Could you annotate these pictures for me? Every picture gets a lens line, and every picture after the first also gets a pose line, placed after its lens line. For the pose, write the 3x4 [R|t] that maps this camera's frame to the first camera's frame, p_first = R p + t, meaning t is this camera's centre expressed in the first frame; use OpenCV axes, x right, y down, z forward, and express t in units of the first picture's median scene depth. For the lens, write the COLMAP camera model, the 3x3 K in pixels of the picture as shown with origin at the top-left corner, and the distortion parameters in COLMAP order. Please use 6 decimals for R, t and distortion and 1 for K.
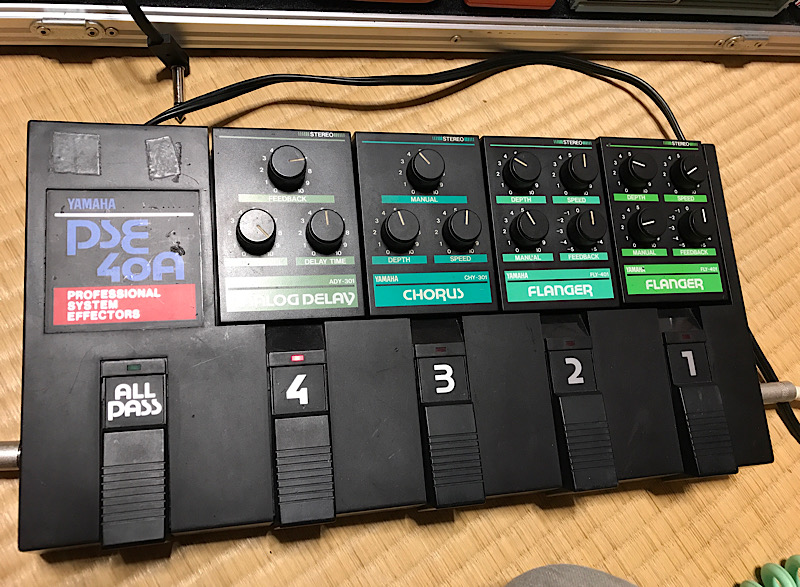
lens RADIAL K [[673.3, 0, 400.0], [0, 673.3, 293.5], [0, 0, 1]] dist [0.137855, -0.217812]
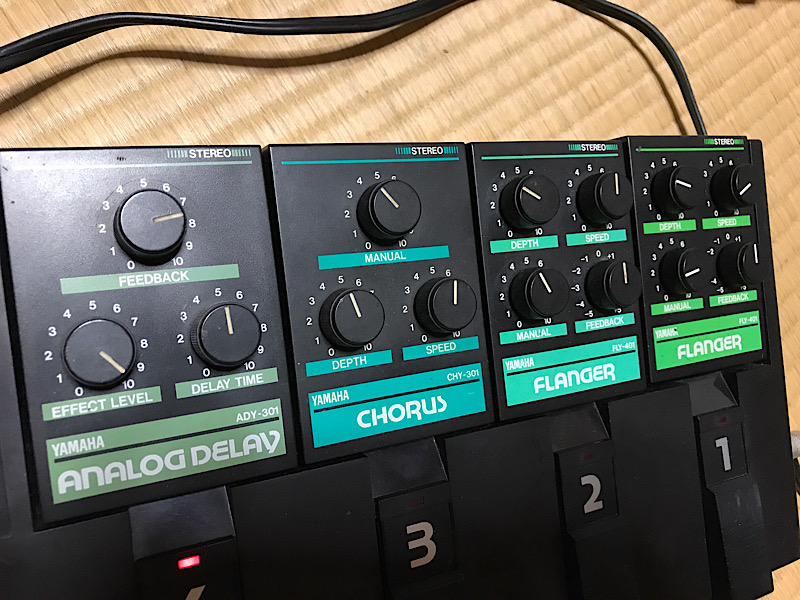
lens RADIAL K [[667.1, 0, 400.0], [0, 667.1, 300.0], [0, 0, 1]] dist [0.112418, -0.151499]
pose [[0.983771, -0.026100, 0.177521, -0.059370], [-0.010132, 0.979705, 0.200189, -0.216505], [-0.179143, -0.198738, 0.963541, 0.383078]]
